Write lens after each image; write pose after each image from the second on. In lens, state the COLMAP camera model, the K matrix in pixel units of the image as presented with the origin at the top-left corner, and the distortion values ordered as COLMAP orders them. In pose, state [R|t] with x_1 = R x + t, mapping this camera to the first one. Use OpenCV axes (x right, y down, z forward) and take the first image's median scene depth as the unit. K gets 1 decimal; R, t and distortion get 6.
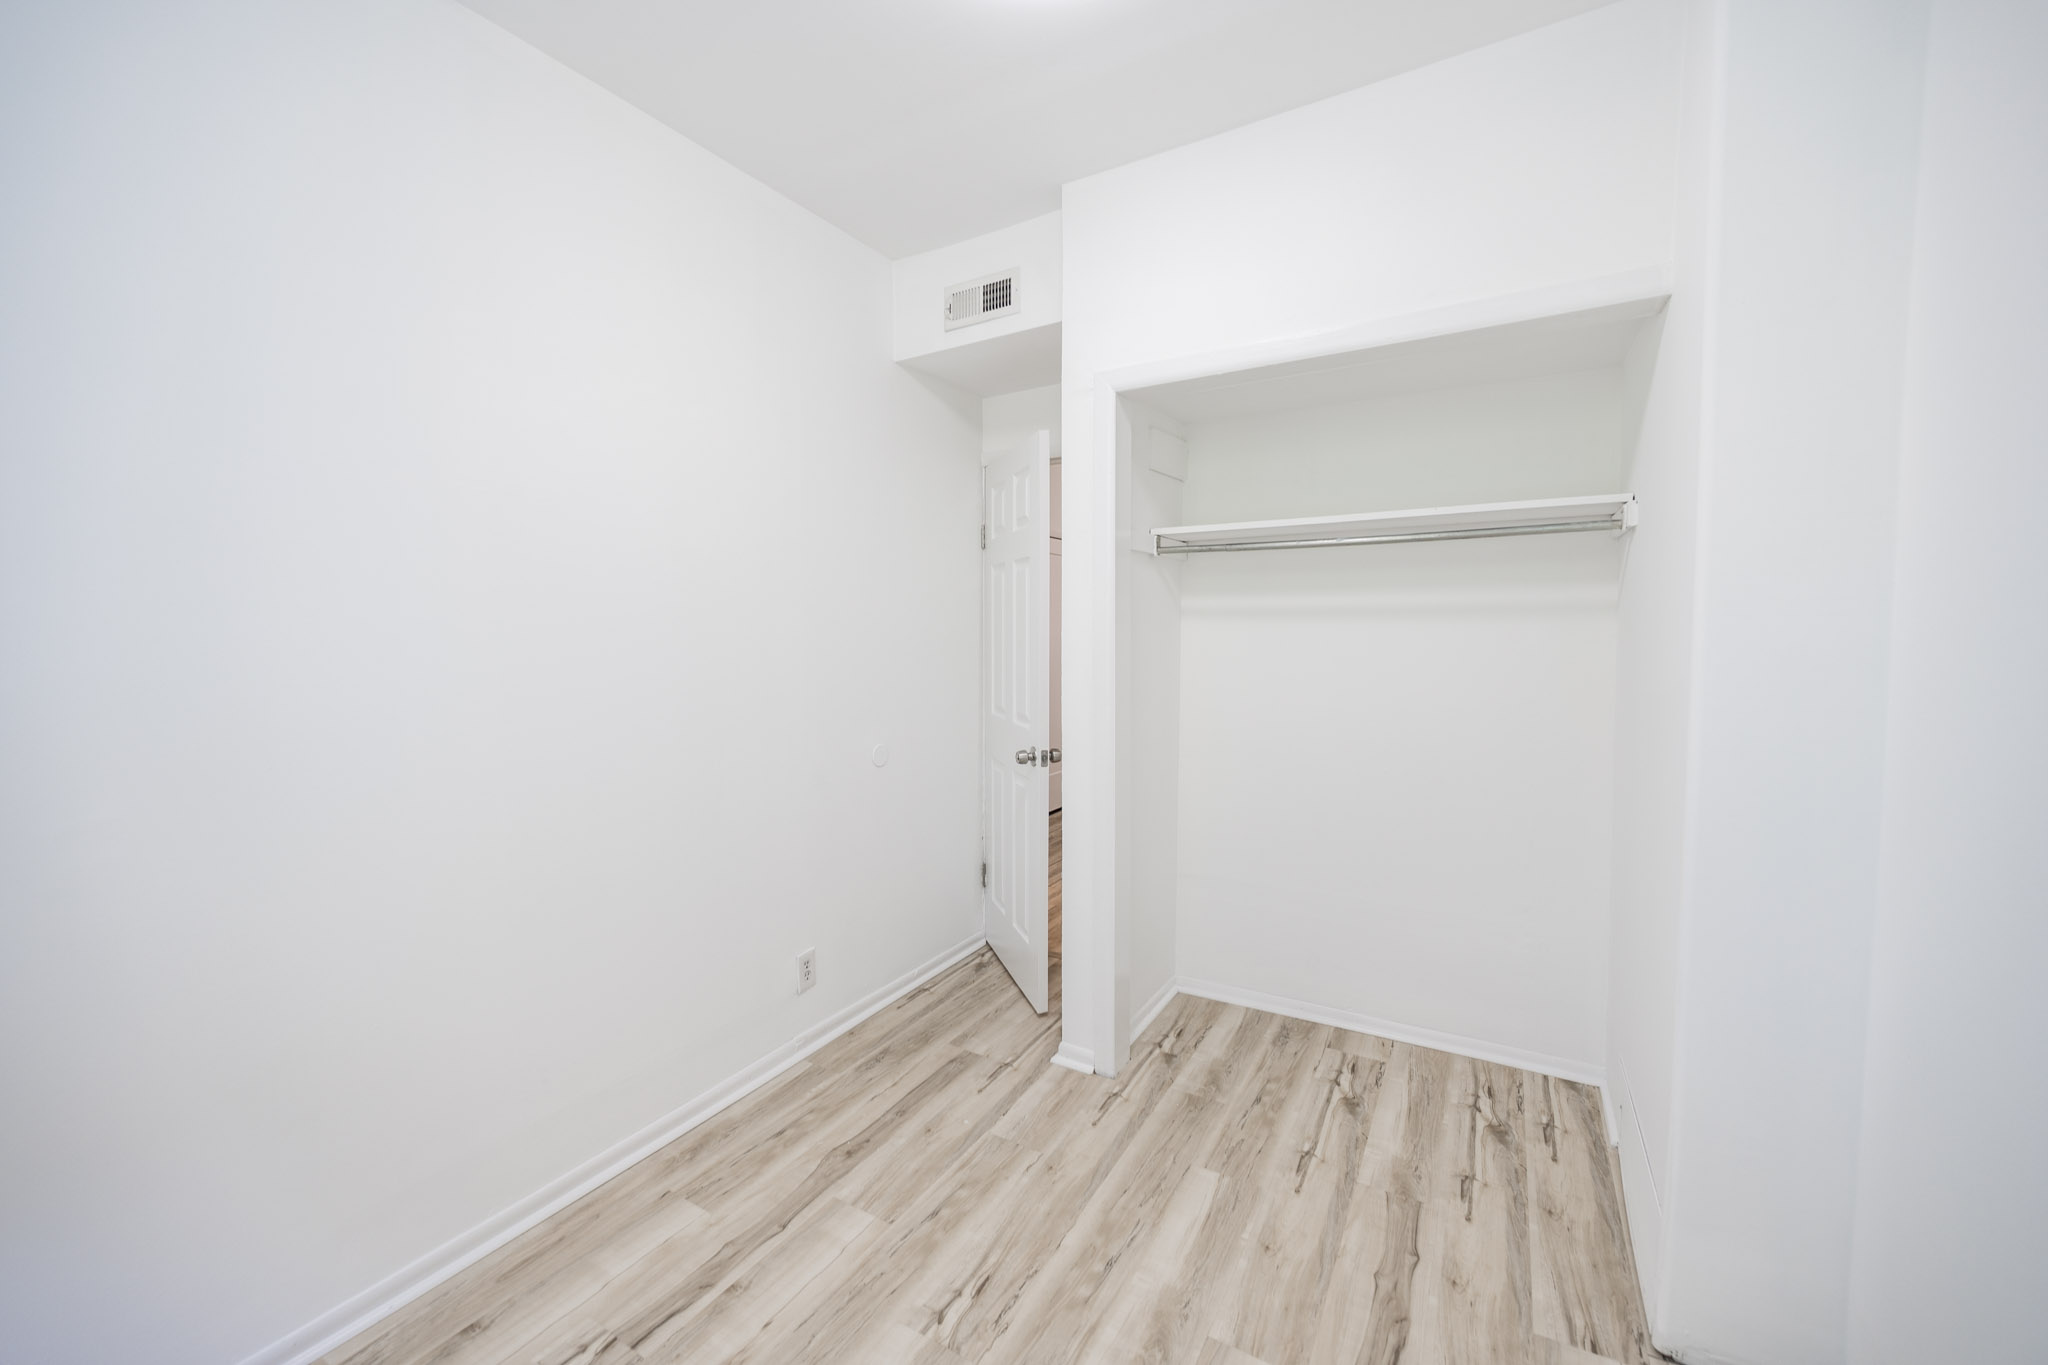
lens RADIAL K [[800.9, 0, 1024.0], [0, 800.9, 682.5], [0, 0, 1]] dist [0.000813, -0.000302]
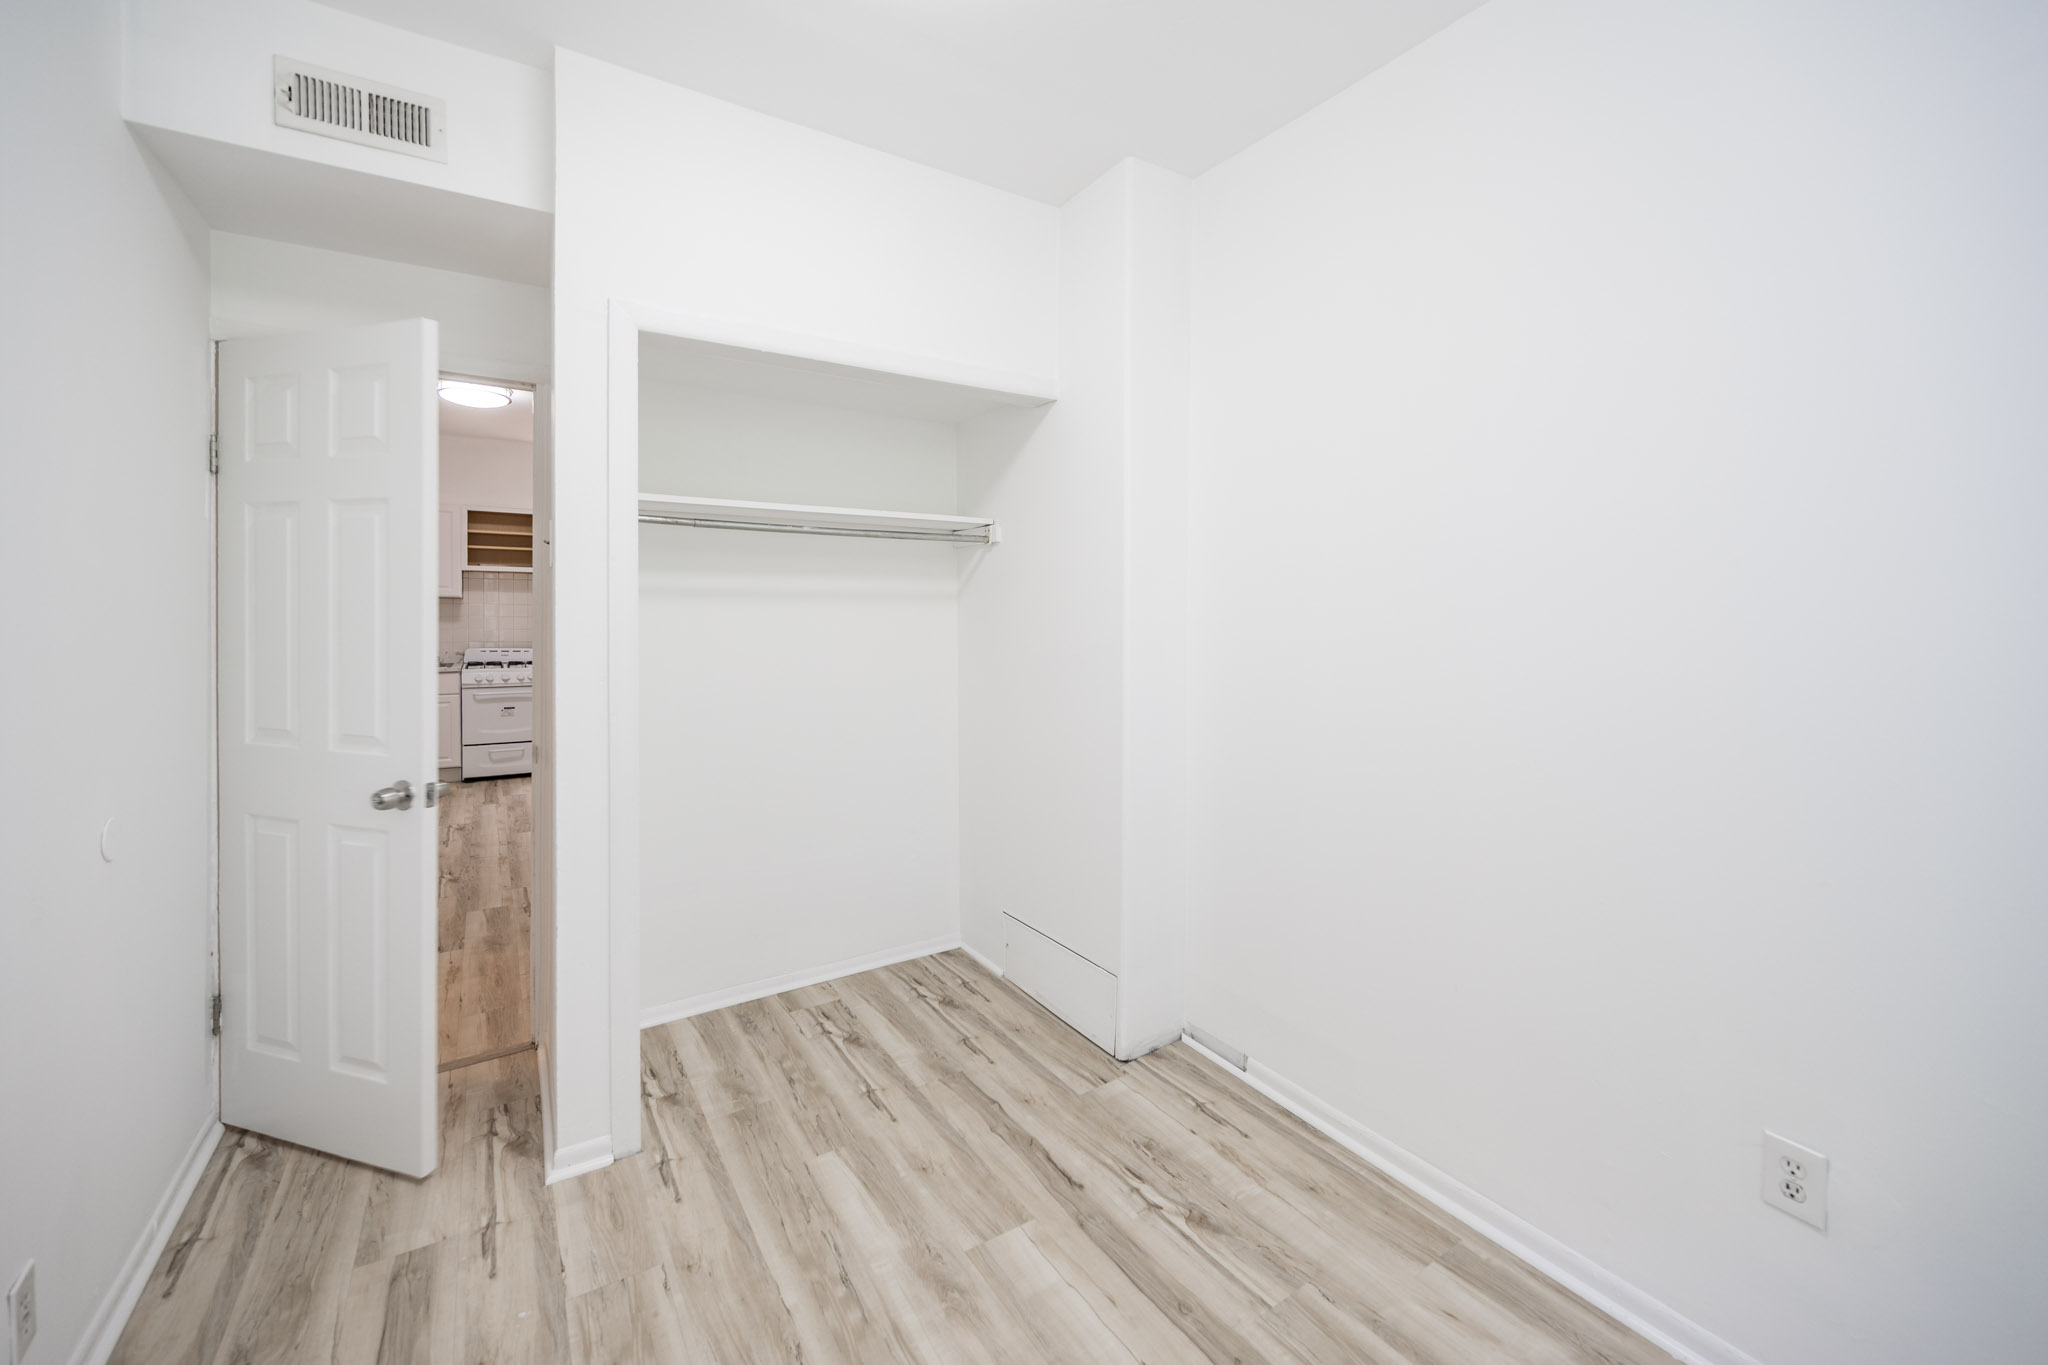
lens RADIAL K [[817.4, 0, 1022.2], [0, 817.4, 667.9], [0, 0, 1]] dist [0.000865, -0.000176]
pose [[0.449139, -0.053791, 0.891841, -0.494342], [0.051919, 0.998071, 0.034052, -0.015789], [-0.891952, 0.031009, 0.451065, 0.280819]]
